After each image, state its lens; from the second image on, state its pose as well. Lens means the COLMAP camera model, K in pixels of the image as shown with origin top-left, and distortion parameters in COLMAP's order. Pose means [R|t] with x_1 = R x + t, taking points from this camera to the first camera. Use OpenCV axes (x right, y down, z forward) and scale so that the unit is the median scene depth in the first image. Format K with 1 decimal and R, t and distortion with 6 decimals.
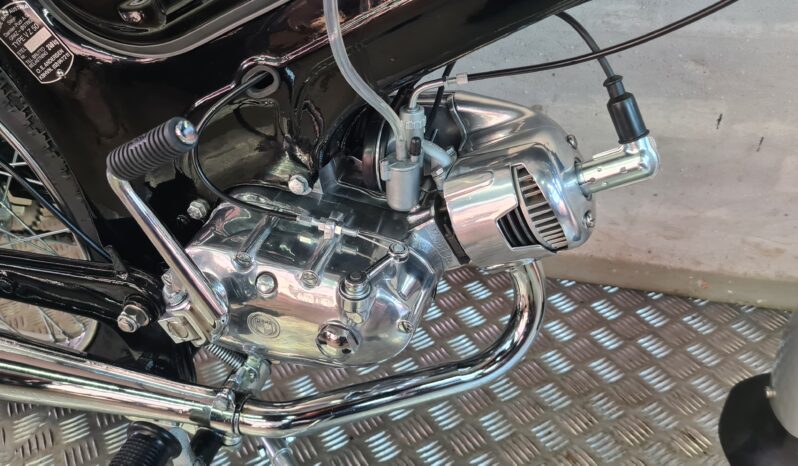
lens RADIAL K [[631.5, 0, 404.9], [0, 631.5, 226.0], [0, 0, 1]] dist [0.055879, -0.035986]
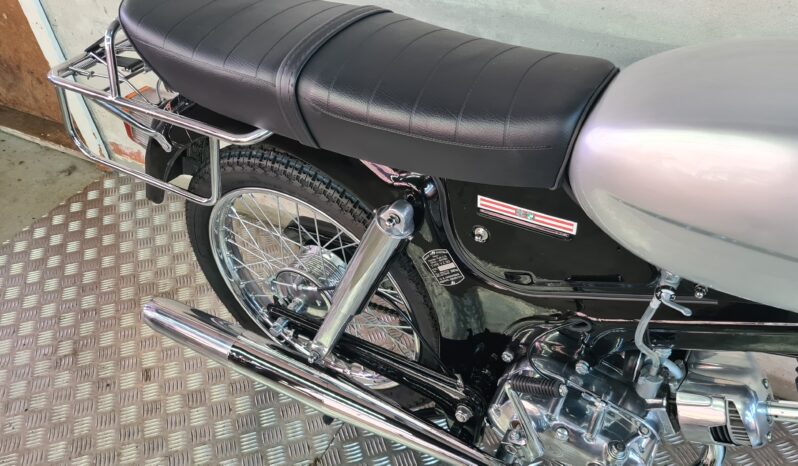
lens RADIAL K [[631.5, 0, 393.6], [0, 631.5, 229.7], [0, 0, 1]] dist [0.055879, -0.035986]
pose [[0.971668, 0.149397, -0.183144, -0.411184], [-0.126108, 0.983079, 0.132863, -0.607850], [0.199894, -0.106003, 0.974067, -0.727209]]
